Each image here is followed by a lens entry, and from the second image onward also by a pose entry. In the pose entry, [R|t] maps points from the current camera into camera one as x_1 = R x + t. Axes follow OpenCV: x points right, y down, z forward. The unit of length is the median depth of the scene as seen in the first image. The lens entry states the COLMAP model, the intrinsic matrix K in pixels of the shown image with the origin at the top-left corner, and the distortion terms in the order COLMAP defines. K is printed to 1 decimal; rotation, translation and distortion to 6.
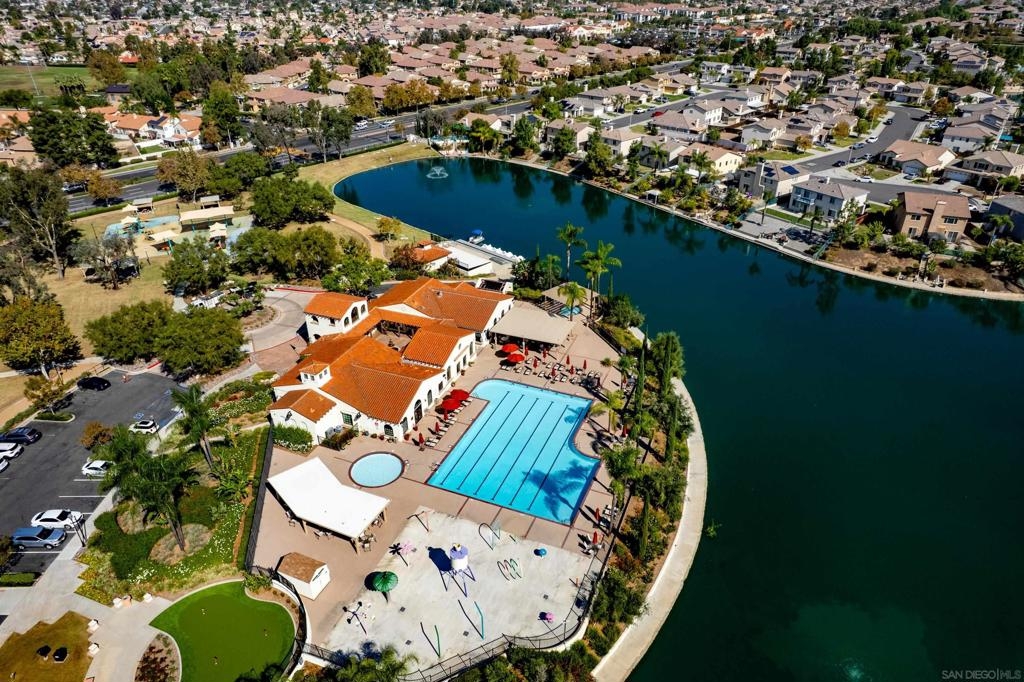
lens RADIAL K [[658.1, 0, 512.5], [0, 658.1, 340.8], [0, 0, 1]] dist [-0.069086, 0.057799]
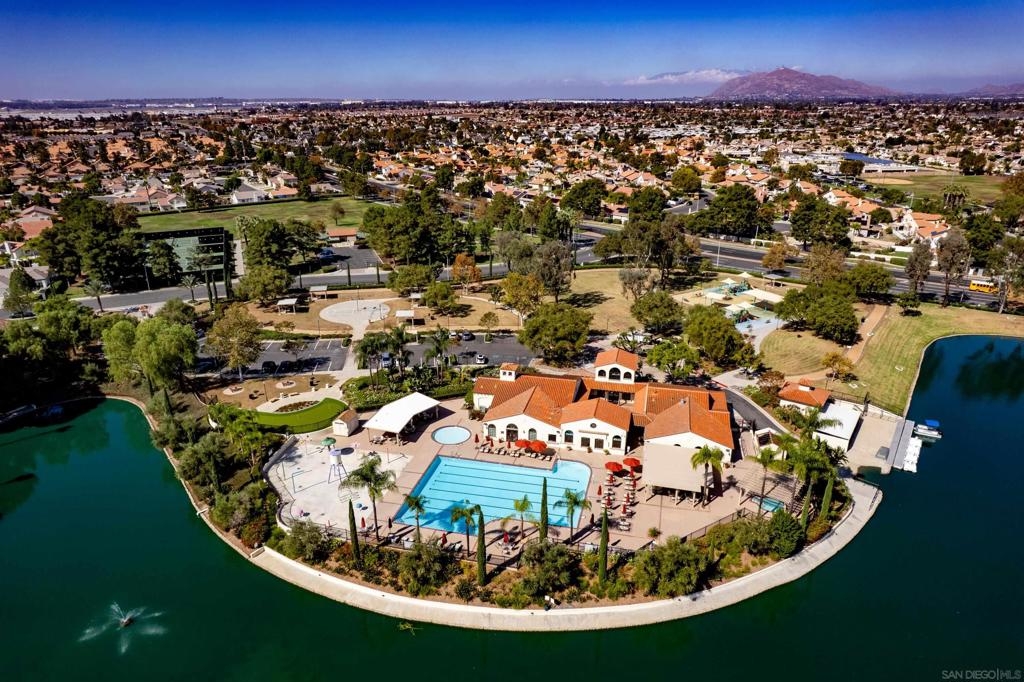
lens RADIAL K [[658.1, 0, 512.6], [0, 658.1, 343.2], [0, 0, 1]] dist [-0.069086, 0.057799]
pose [[0.156515, 0.357246, -0.920803, 0.789132], [-0.489532, 0.837782, 0.241827, -0.281254], [0.857824, 0.412913, 0.306009, 0.478064]]
